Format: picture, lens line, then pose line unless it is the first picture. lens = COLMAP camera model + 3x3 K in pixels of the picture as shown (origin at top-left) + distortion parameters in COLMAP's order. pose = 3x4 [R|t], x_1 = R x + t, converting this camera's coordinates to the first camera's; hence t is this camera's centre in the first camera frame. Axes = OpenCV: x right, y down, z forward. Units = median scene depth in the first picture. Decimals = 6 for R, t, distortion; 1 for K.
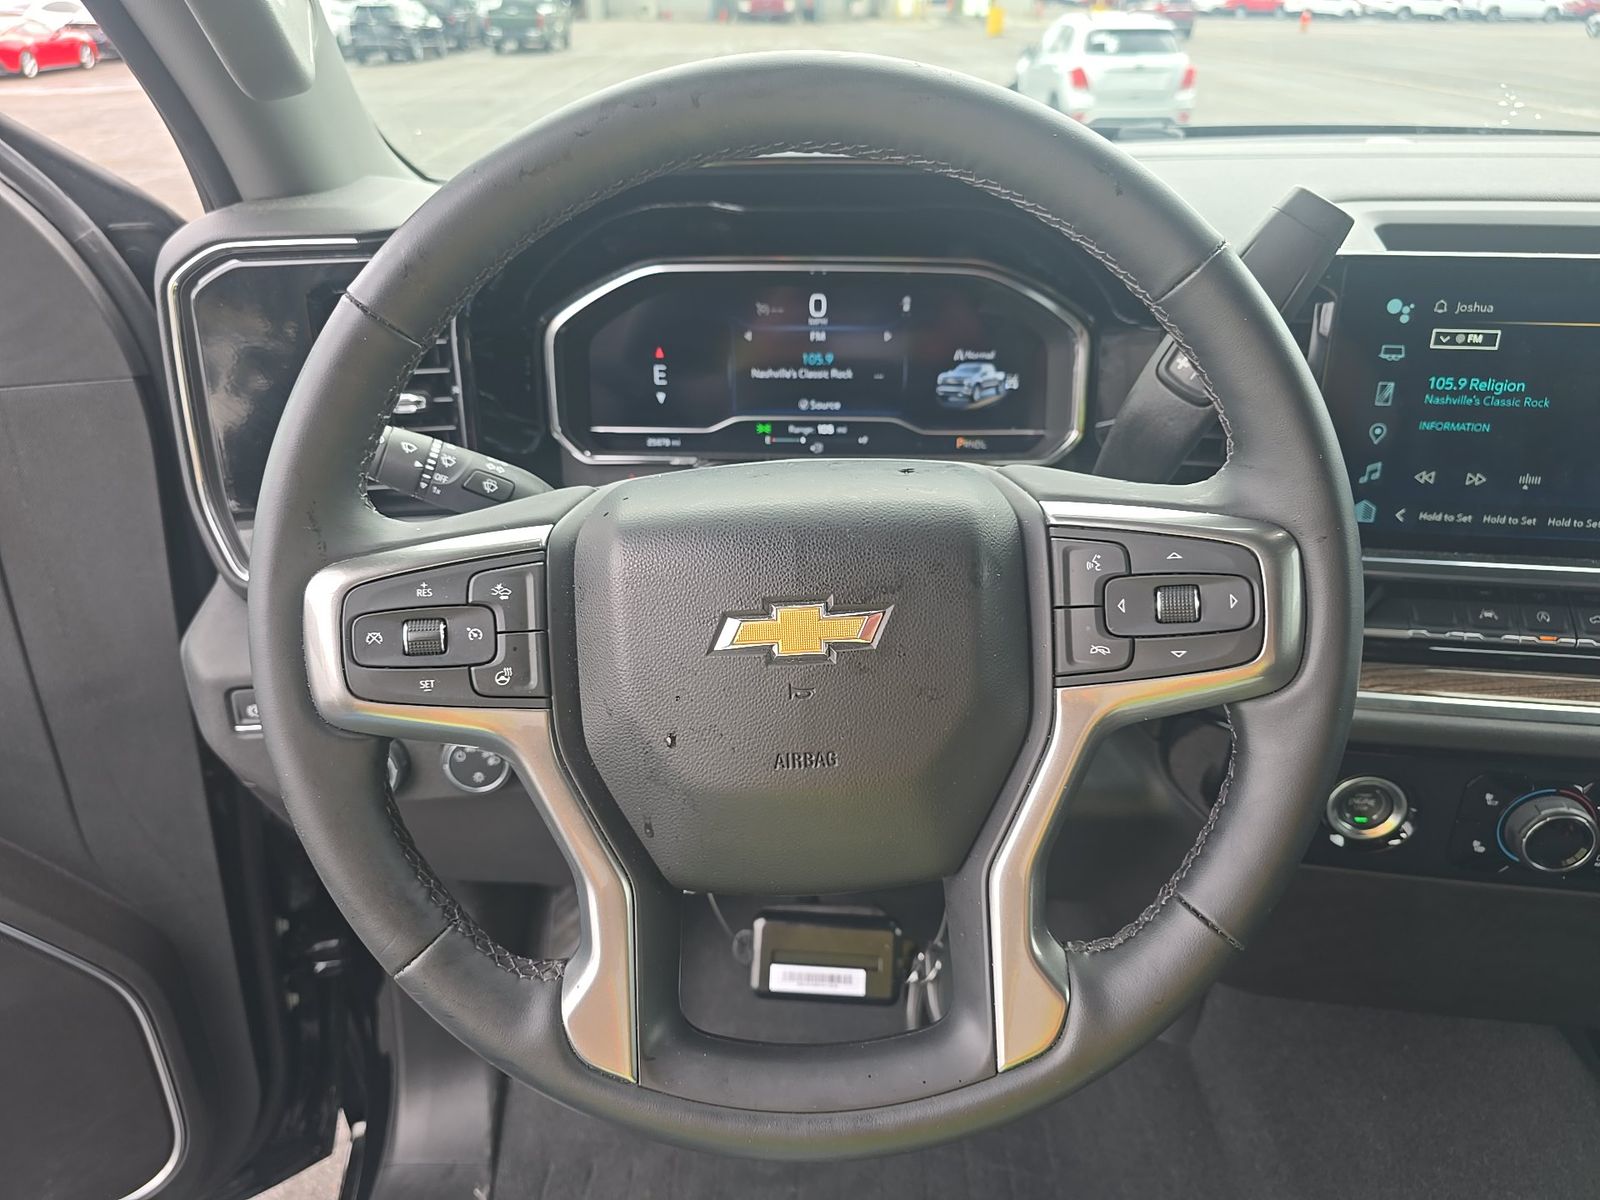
lens RADIAL K [[1061.9, 0, 794.0], [0, 1061.9, 598.3], [0, 0, 1]] dist [-0.008595, -0.003401]
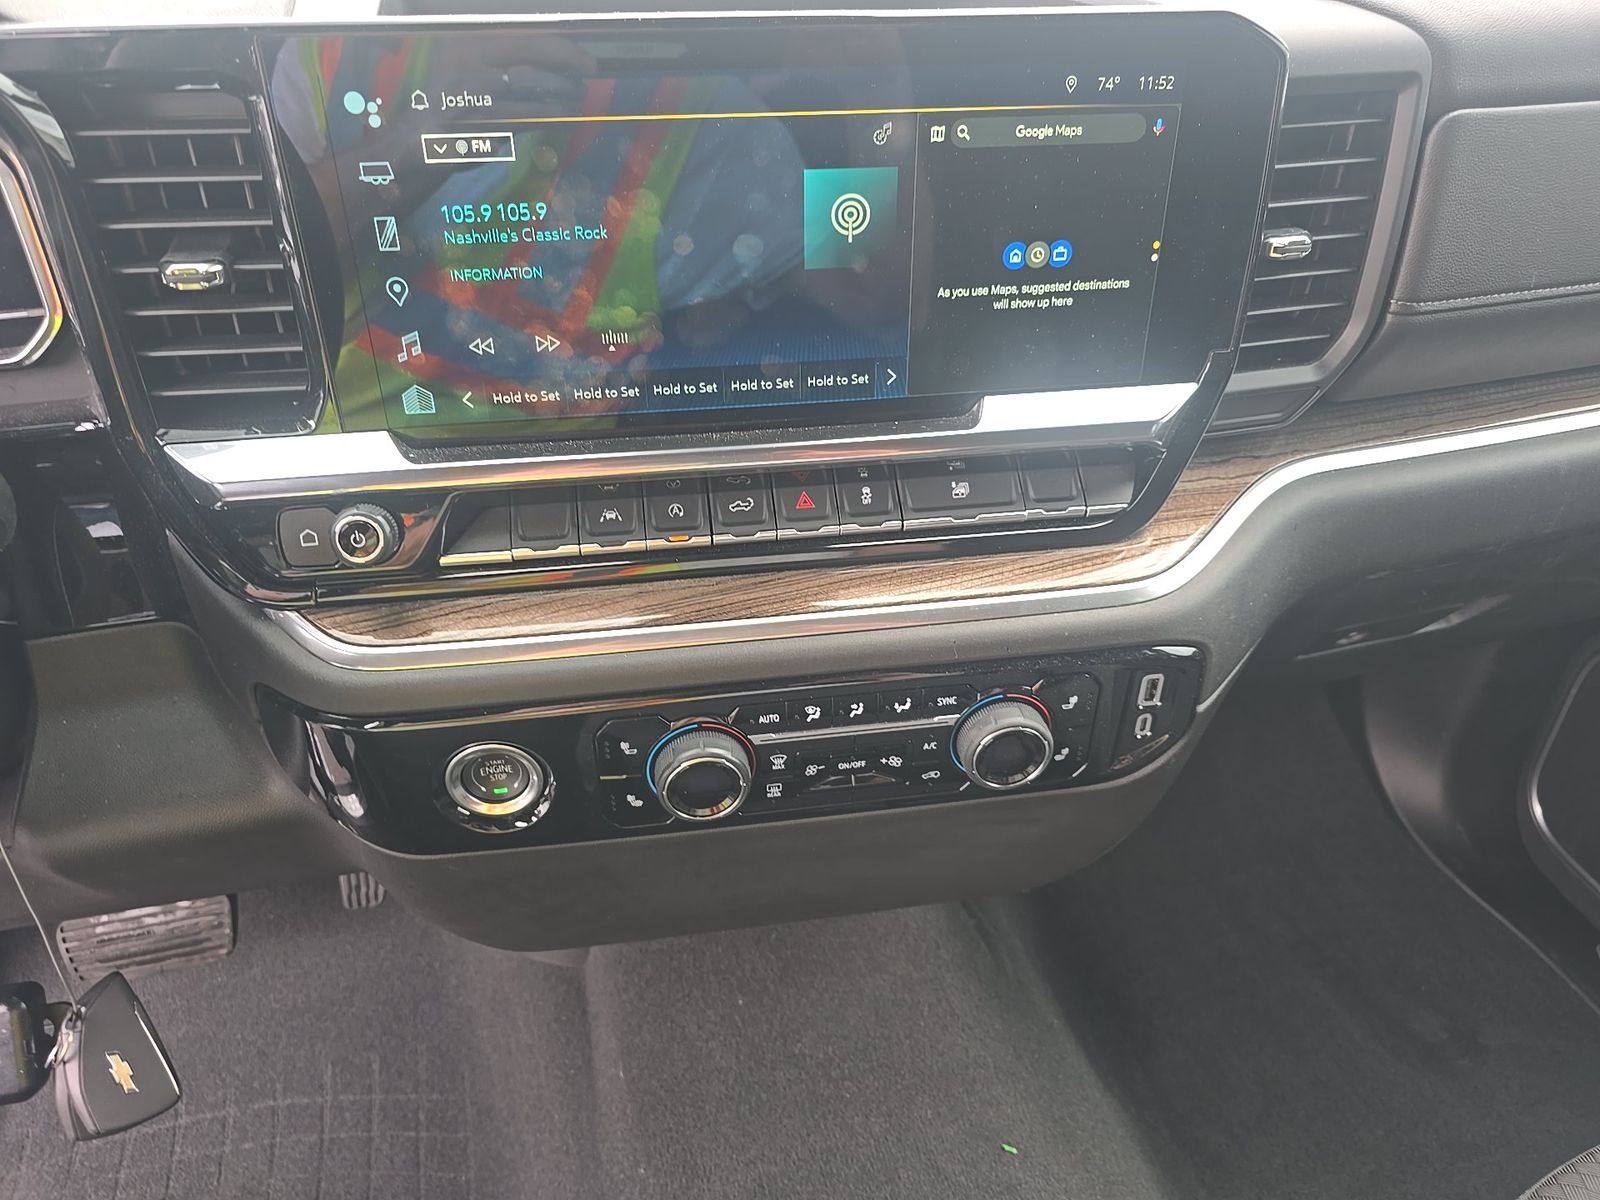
lens RADIAL K [[1061.9, 0, 799.8], [0, 1061.9, 599.7], [0, 0, 1]] dist [-0.008595, -0.003401]
pose [[0.953668, -0.157580, 0.256291, 0.580039], [0.111269, 0.976195, 0.186178, -0.054278], [-0.279528, -0.149035, 0.948500, 0.210051]]
